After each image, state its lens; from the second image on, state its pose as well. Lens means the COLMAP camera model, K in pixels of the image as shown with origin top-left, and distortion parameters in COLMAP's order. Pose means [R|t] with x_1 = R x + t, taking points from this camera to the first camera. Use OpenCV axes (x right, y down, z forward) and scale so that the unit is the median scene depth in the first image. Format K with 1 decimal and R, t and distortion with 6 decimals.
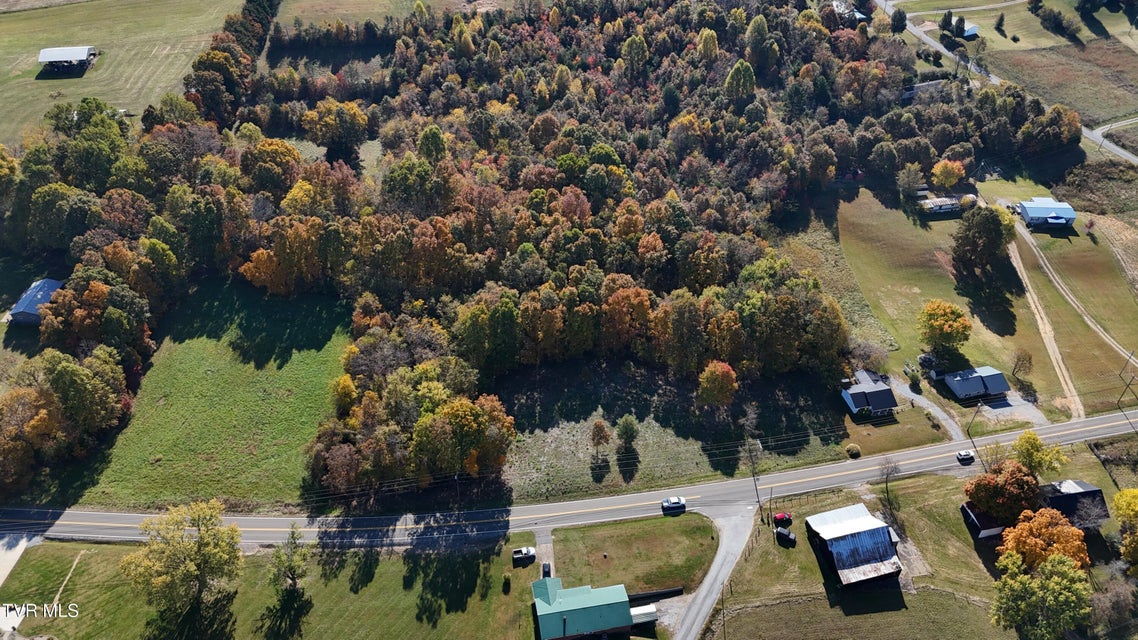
lens RADIAL K [[837.6, 0, 574.0], [0, 837.6, 318.2], [0, 0, 1]] dist [0.070419, -0.064338]
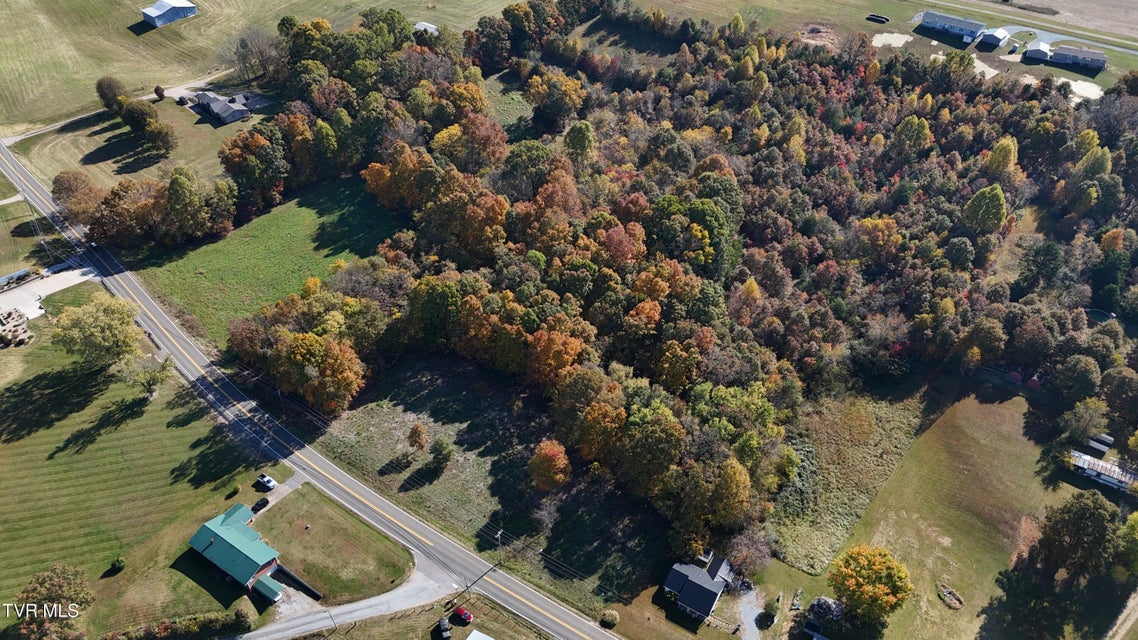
lens RADIAL K [[835.0, 0, 574.1], [0, 835.0, 319.9], [0, 0, 1]] dist [0.073393, -0.067330]
pose [[0.711759, 0.454313, -0.535723, 0.591571], [-0.453251, 0.879702, 0.143833, -0.197765], [0.536622, 0.140442, 0.832054, 0.237841]]
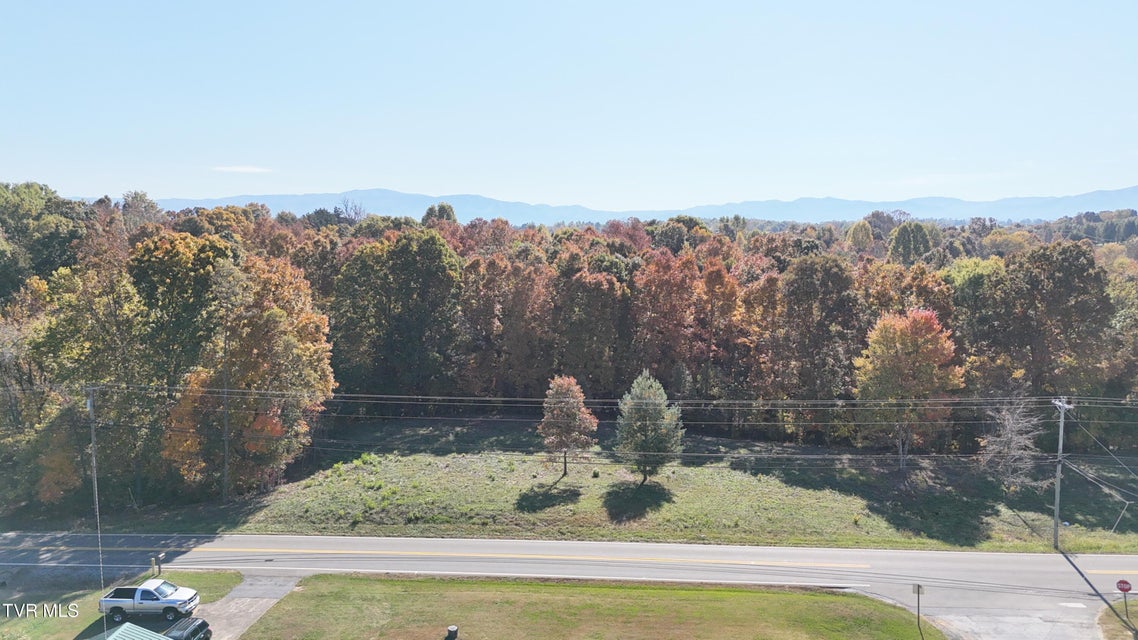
lens RADIAL K [[835.0, 0, 574.1], [0, 835.0, 319.9], [0, 0, 1]] dist [0.073393, -0.067330]
pose [[0.979687, 0.007655, -0.200389, 0.099061], [-0.119811, 0.823661, -0.554282, 0.282096], [0.160809, 0.567031, 0.807847, 0.640732]]
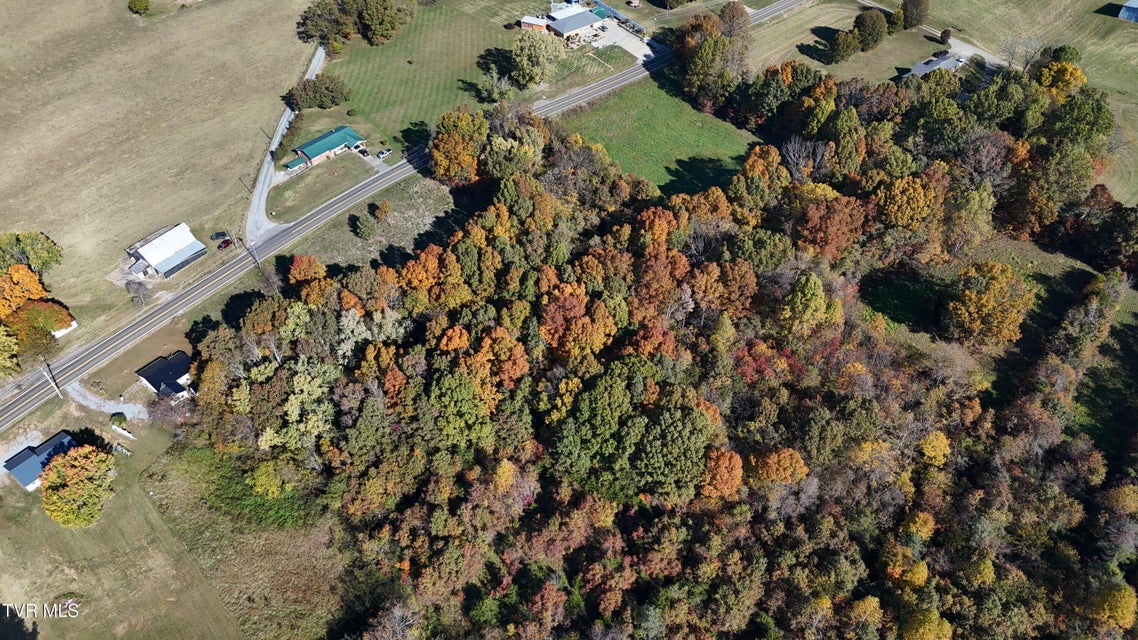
lens RADIAL K [[837.6, 0, 574.0], [0, 837.6, 318.2], [0, 0, 1]] dist [0.070419, -0.064338]
pose [[-0.785444, 0.433598, -0.441668, 0.392031], [-0.406708, 0.176331, 0.896380, -0.966741], [0.466548, 0.883685, 0.037850, 1.140703]]
